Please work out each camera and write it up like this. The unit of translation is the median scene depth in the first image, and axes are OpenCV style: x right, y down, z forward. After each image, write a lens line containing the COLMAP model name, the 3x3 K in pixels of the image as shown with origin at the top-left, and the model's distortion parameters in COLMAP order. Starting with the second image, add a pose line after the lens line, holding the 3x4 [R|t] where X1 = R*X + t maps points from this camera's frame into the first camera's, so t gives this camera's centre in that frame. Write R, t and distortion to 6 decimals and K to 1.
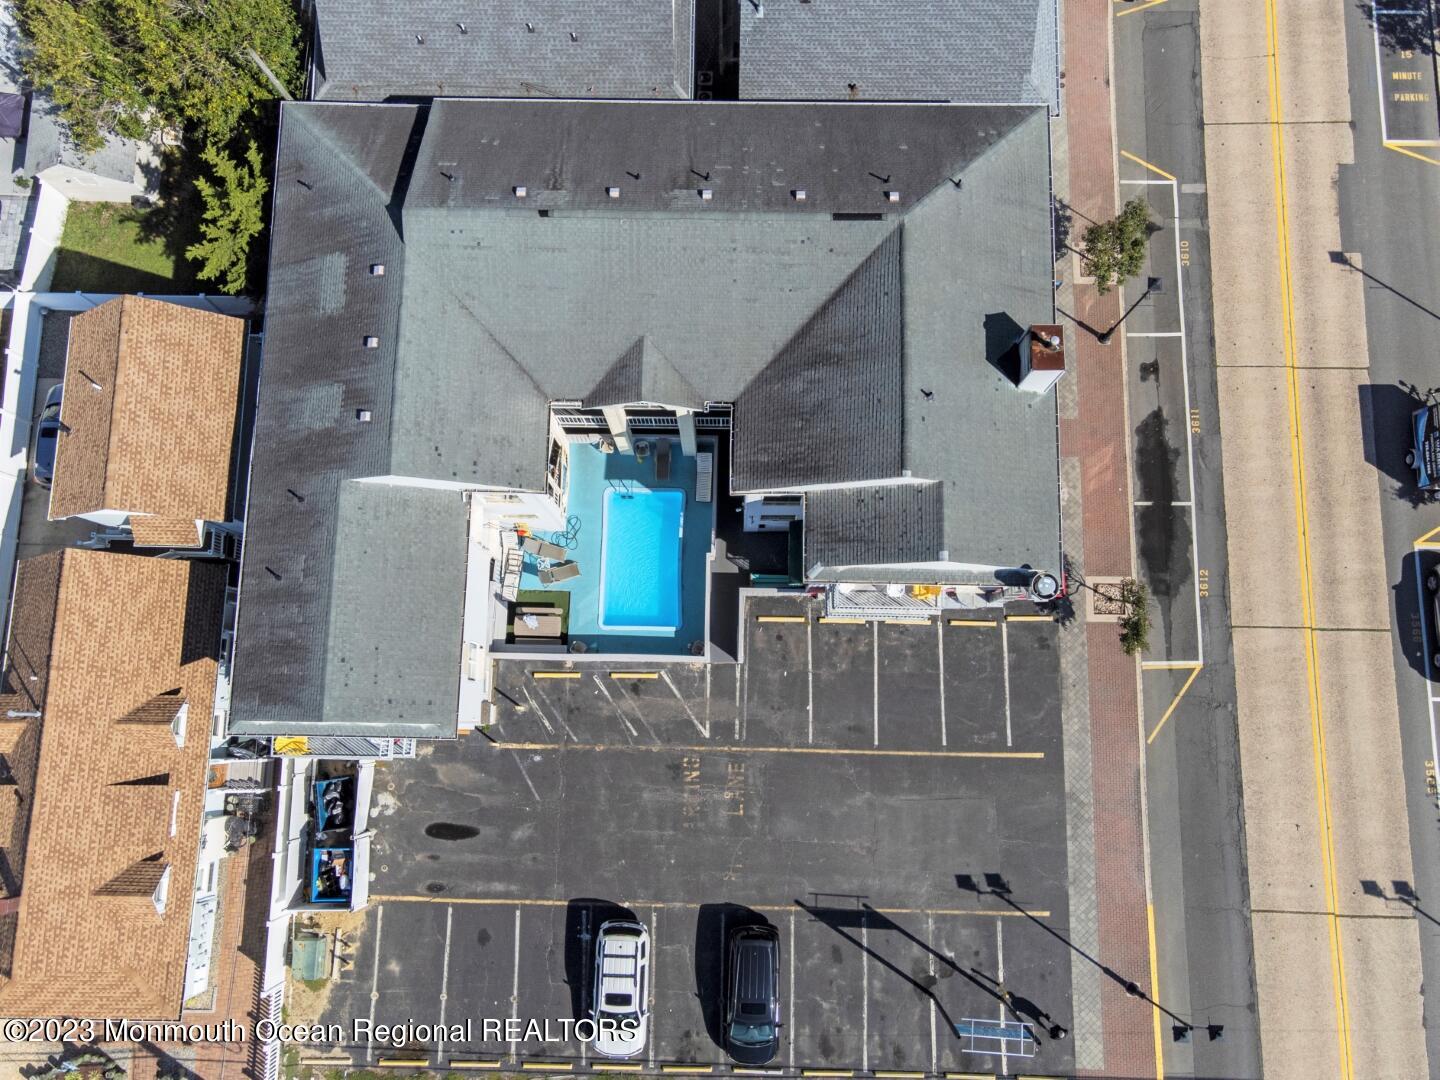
lens RADIAL K [[1091.1, 0, 716.1], [0, 1091.1, 543.1], [0, 0, 1]] dist [0.023939, 0.017094]
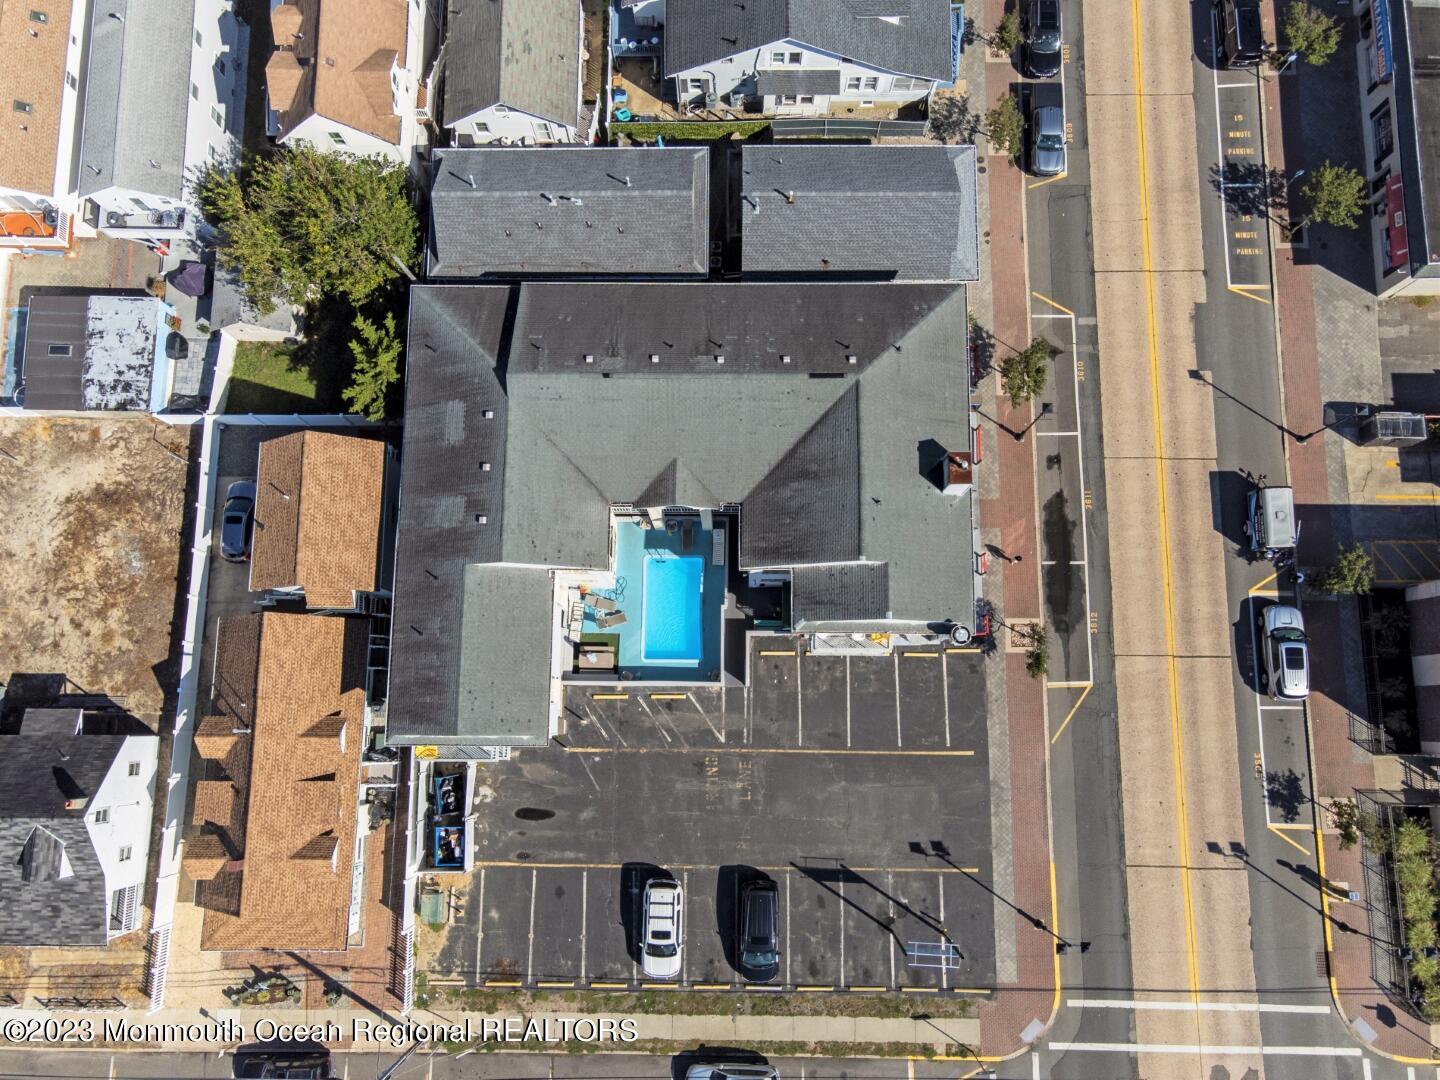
lens RADIAL K [[1091.1, 0, 719.1], [0, 1091.1, 538.0], [0, 0, 1]] dist [0.023939, 0.017094]
pose [[0.999945, -0.010487, -0.000774, -0.009867], [0.010486, 0.999943, -0.001848, -0.072840], [0.000794, 0.001839, 0.999998, -0.353480]]
